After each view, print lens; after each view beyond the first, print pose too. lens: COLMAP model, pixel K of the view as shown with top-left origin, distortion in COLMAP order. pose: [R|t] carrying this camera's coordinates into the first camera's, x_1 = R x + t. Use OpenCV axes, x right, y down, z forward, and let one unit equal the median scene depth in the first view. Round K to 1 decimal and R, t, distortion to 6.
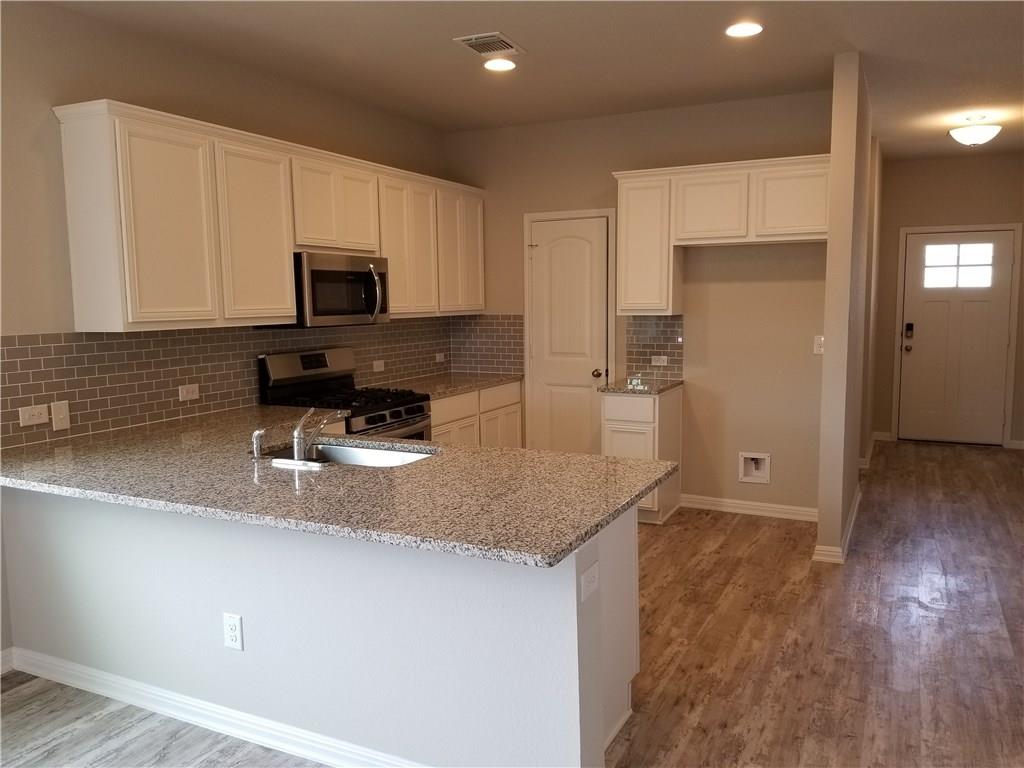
lens RADIAL K [[814.4, 0, 512.0], [0, 814.4, 384.0], [0, 0, 1]] dist [0.166655, -0.384569]
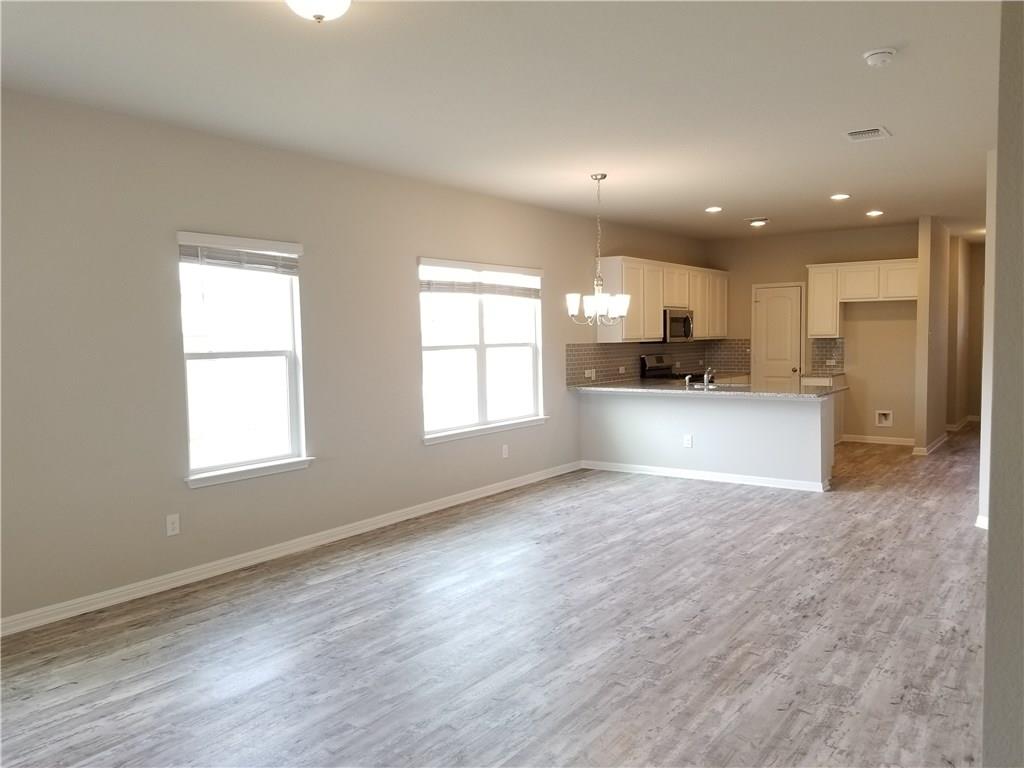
lens RADIAL K [[814.4, 0, 512.0], [0, 814.4, 384.0], [0, 0, 1]] dist [0.166655, -0.384569]
pose [[0.988426, 0.004956, -0.151622, -0.282345], [-0.012035, 0.998878, -0.045807, 0.130221], [0.151224, 0.047101, 0.987377, -1.090168]]
